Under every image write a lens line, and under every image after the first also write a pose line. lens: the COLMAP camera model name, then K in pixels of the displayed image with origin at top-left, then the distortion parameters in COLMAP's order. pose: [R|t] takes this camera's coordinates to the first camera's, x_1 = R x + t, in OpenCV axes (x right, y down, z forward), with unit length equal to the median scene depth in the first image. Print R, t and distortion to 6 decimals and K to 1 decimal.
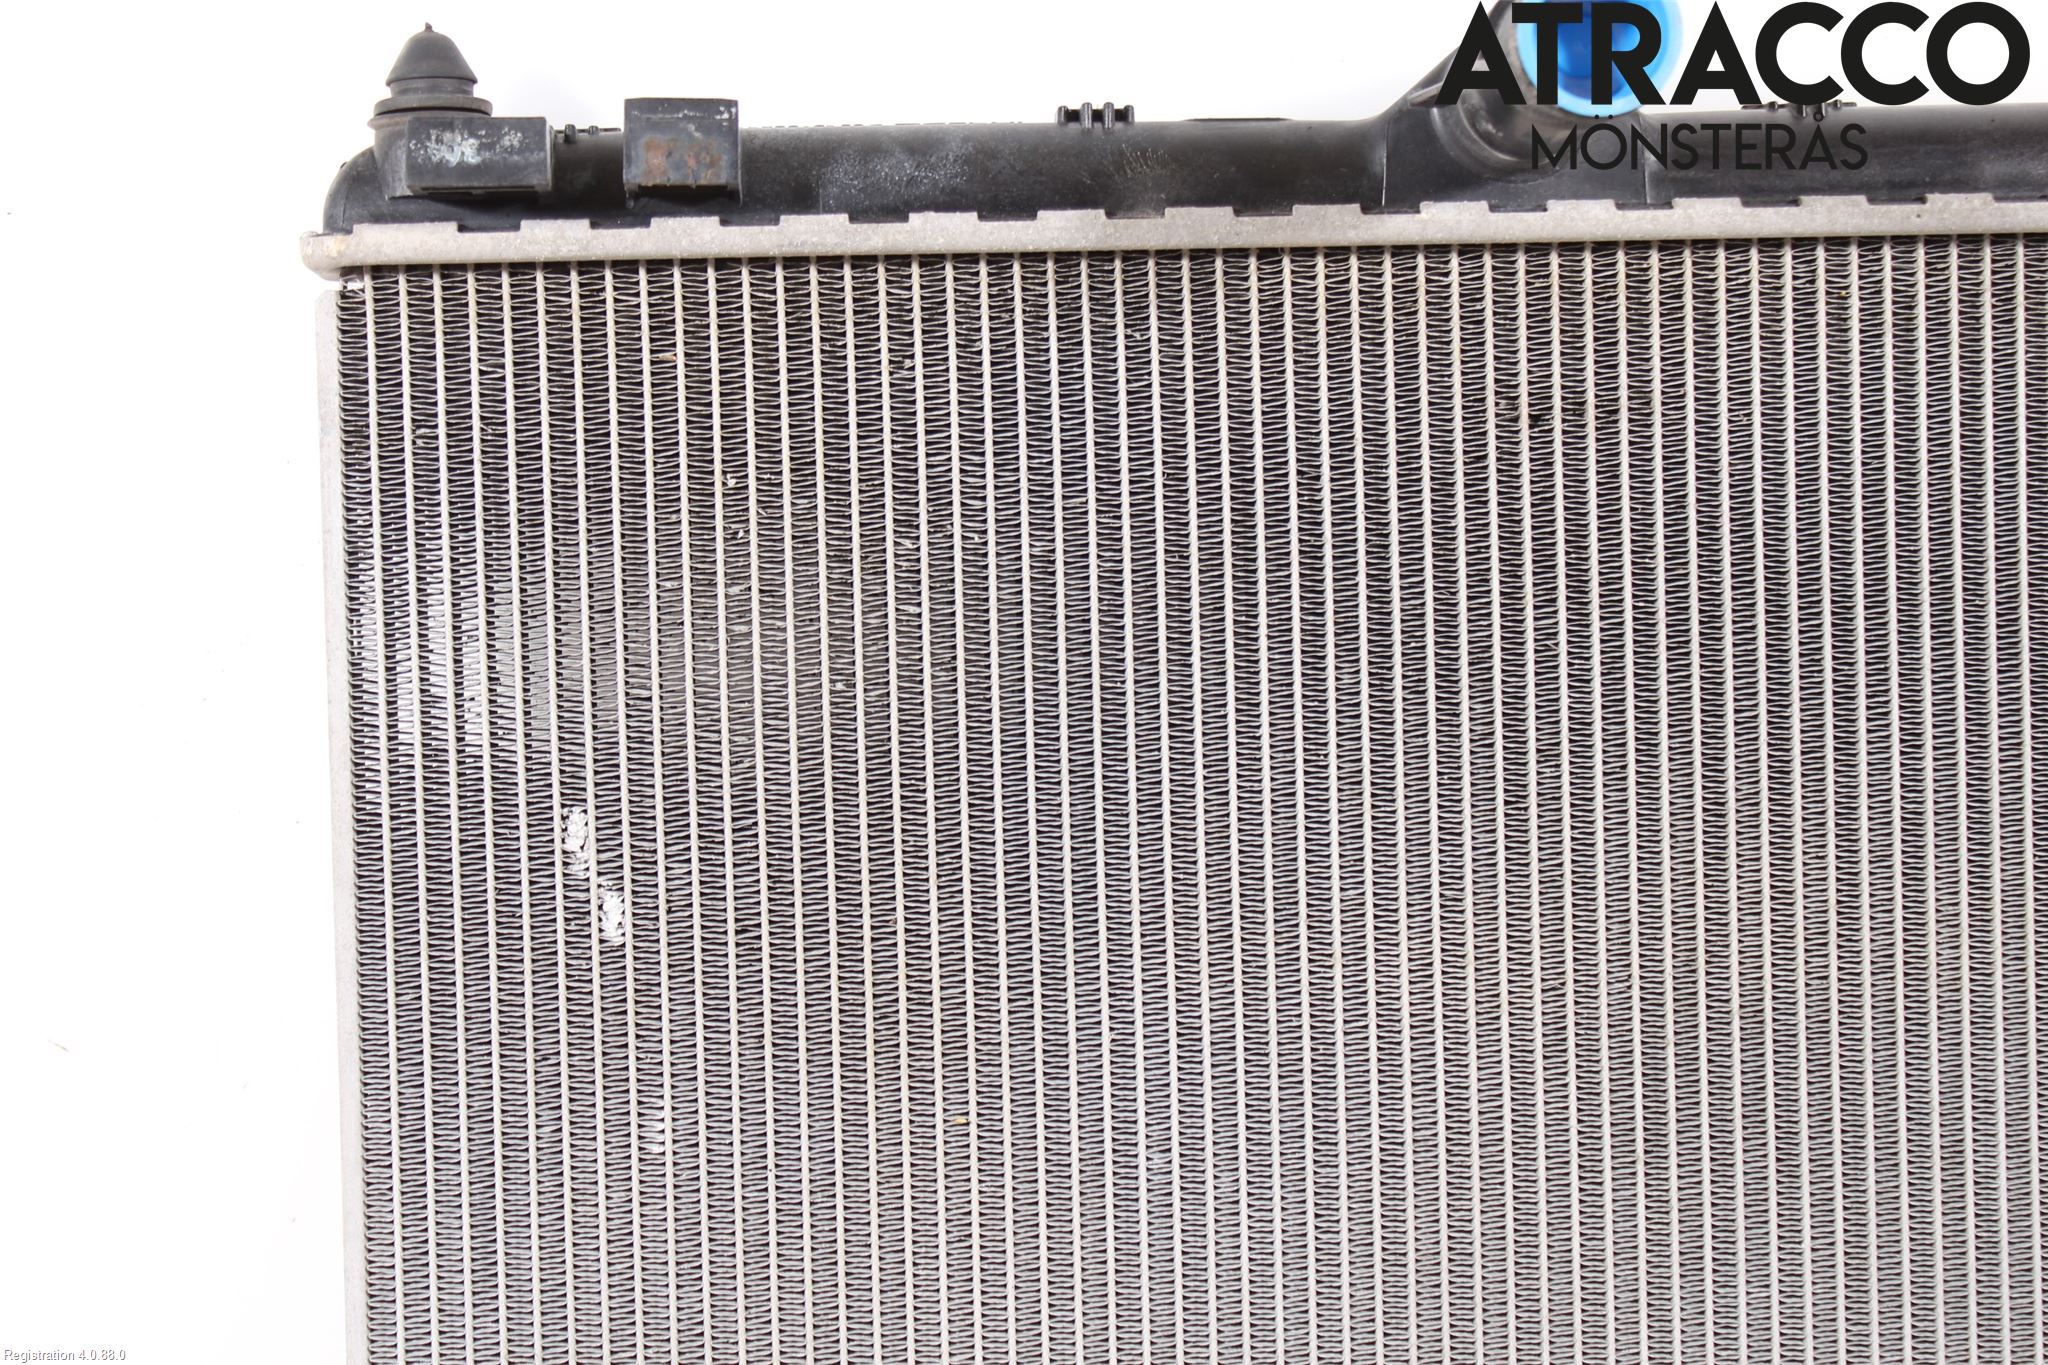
lens RADIAL K [[4960.1, 0, 1014.1], [0, 4960.1, 668.4], [0, 0, 1]] dist [0.021249, 0.000000]
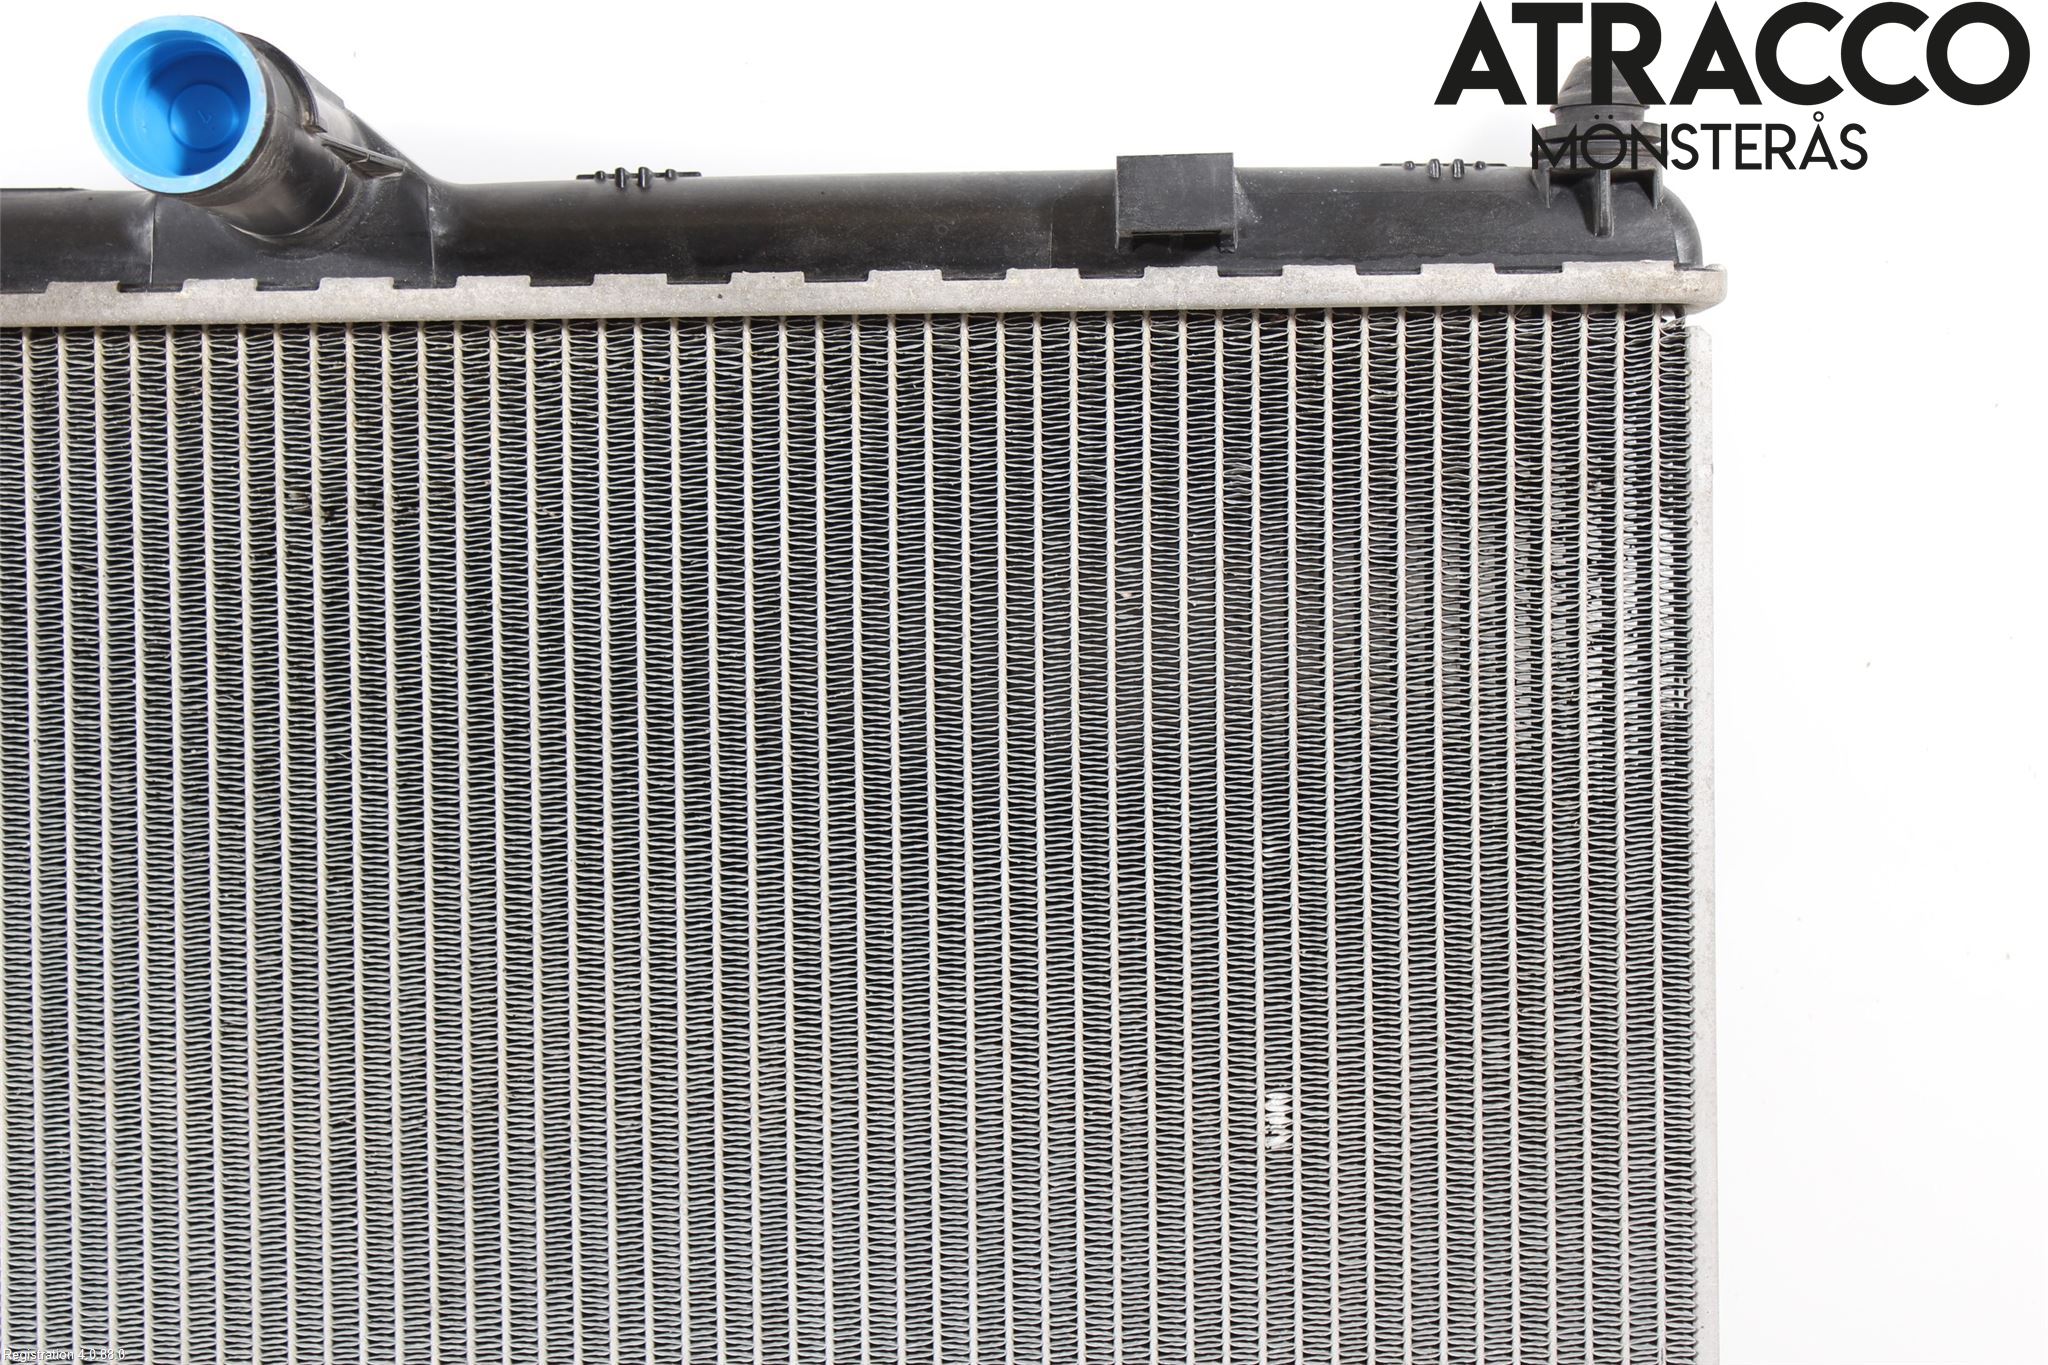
lens RADIAL K [[5487.9, 0, 1042.2], [0, 5487.9, 688.0], [0, 0, 1]] dist [0.028180, 0.000000]
pose [[0.992319, 0.012309, -0.123095, 0.364002], [-0.013945, 0.999825, -0.012441, -0.006174], [0.122921, 0.014062, 0.992317, -0.006188]]
